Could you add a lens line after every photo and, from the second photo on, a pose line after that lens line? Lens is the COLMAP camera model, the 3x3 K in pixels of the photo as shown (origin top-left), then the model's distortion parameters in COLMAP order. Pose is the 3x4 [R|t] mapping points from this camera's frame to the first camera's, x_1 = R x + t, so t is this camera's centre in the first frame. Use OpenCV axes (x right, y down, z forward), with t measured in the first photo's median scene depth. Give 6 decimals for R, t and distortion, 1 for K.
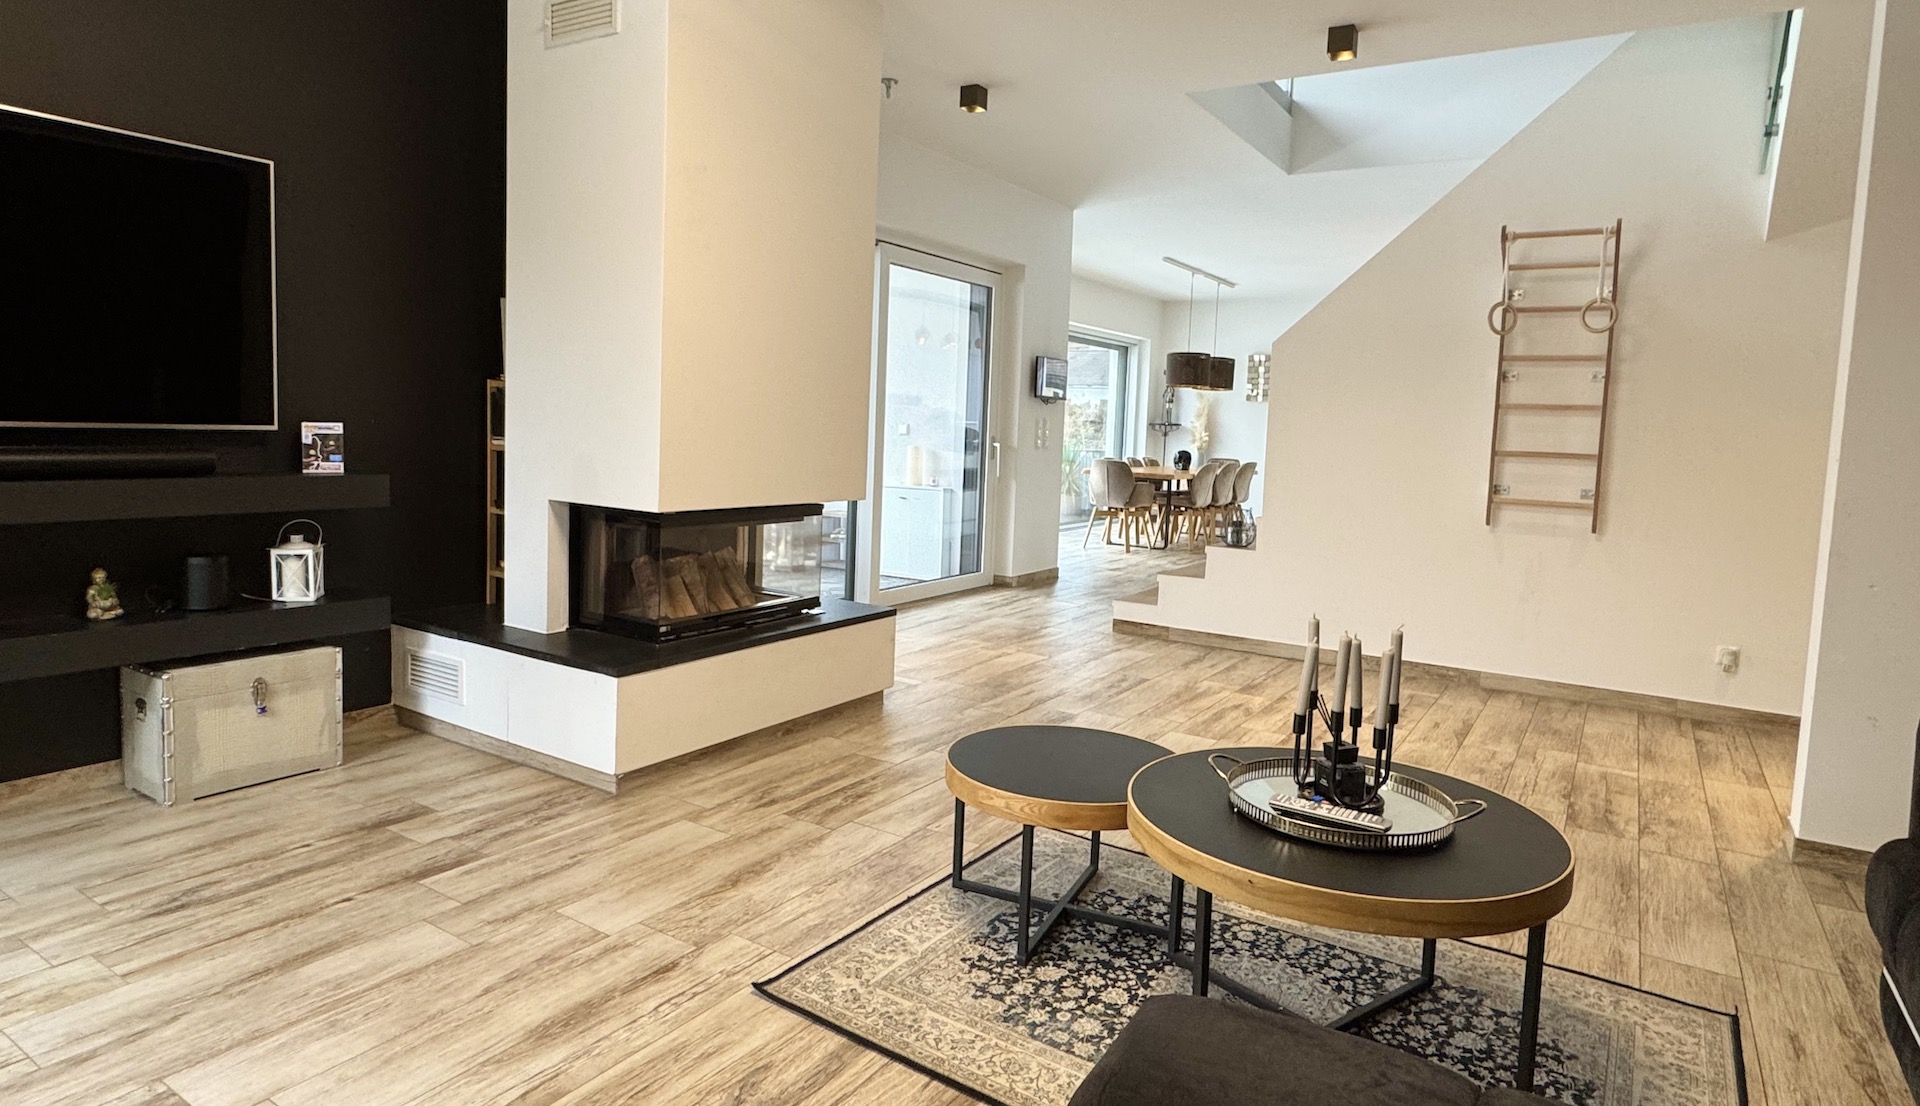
lens RADIAL K [[1058.9, 0, 952.9], [0, 1058.9, 543.6], [0, 0, 1]] dist [0.003368, 0.000029]
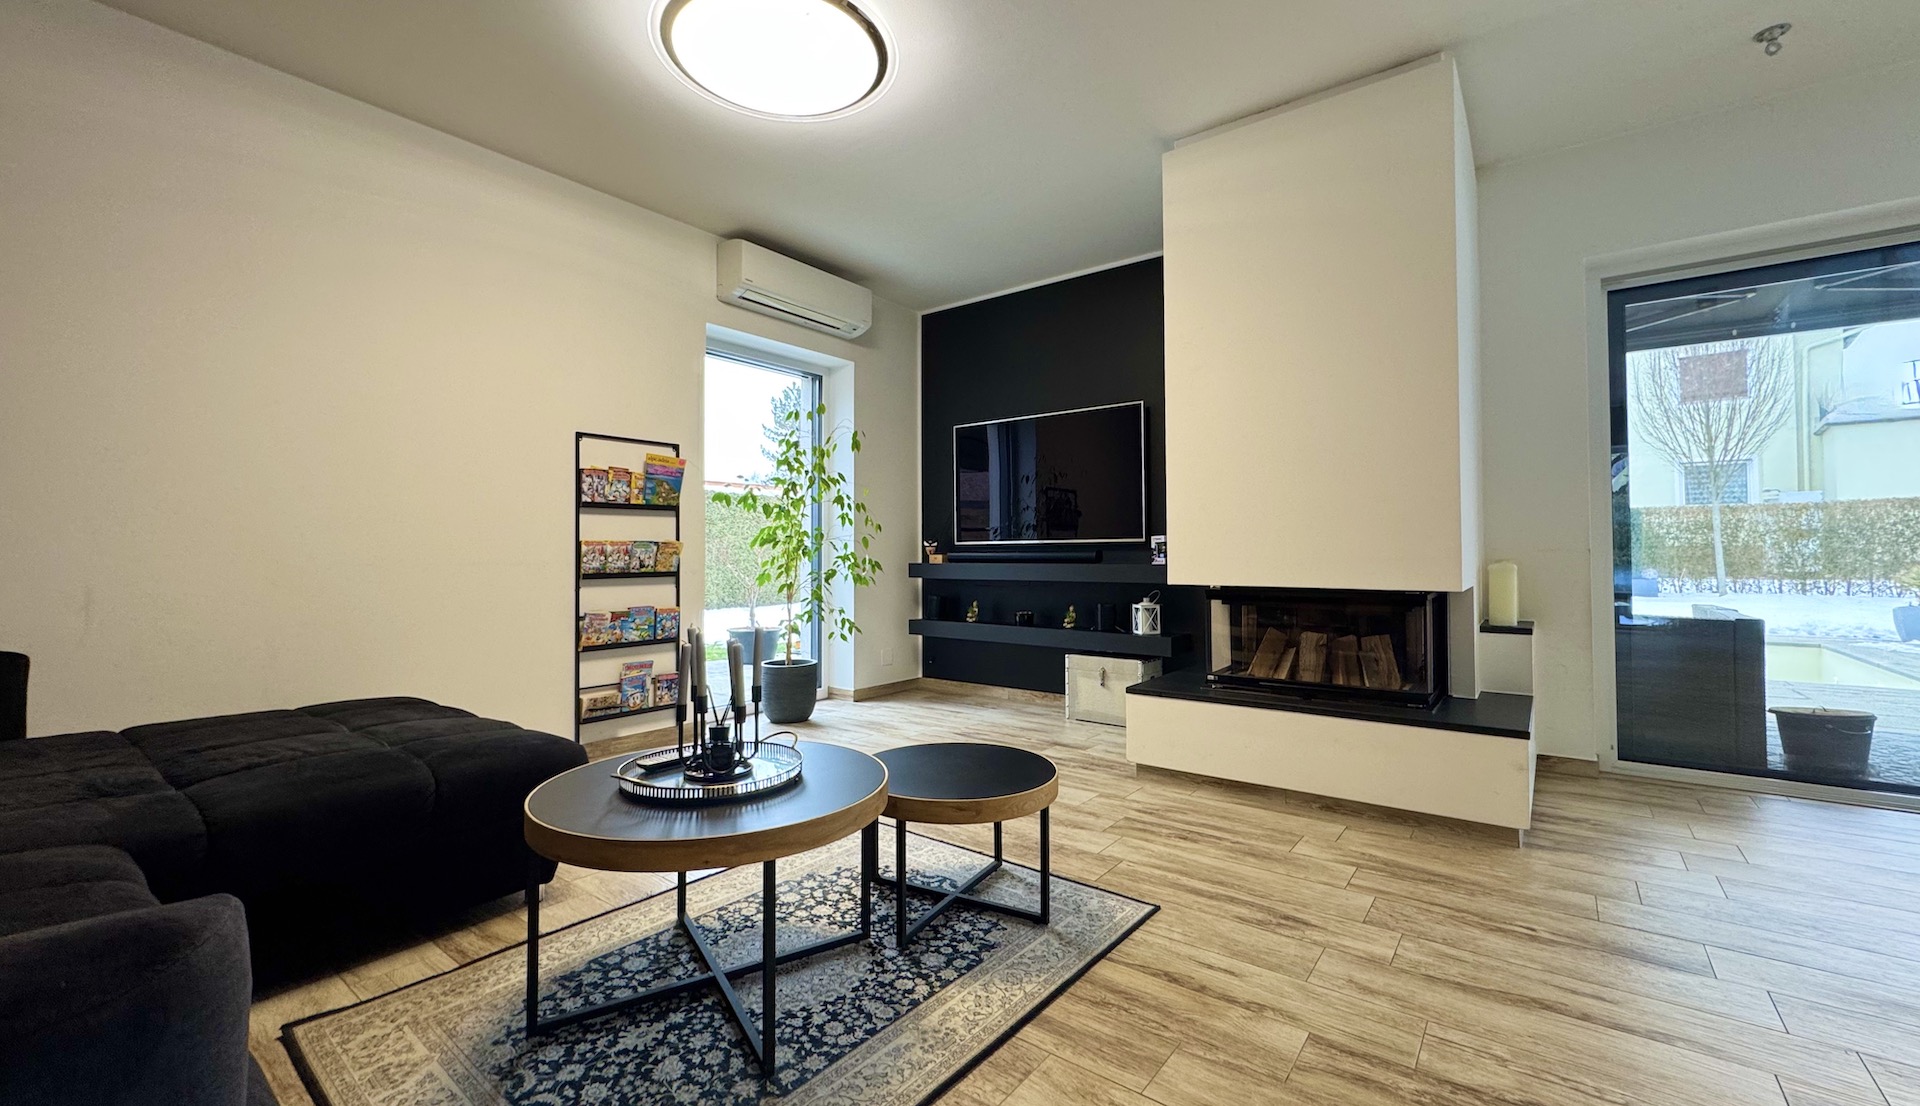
lens RADIAL K [[775.5, 0, 948.6], [0, 775.5, 553.8], [0, 0, 1]] dist [-0.004594, 0.000351]
pose [[-0.096385, -0.043243, -0.994404, 0.836243], [-0.115253, 0.992821, -0.032003, -0.001043], [0.988649, 0.111523, -0.100677, 0.900271]]
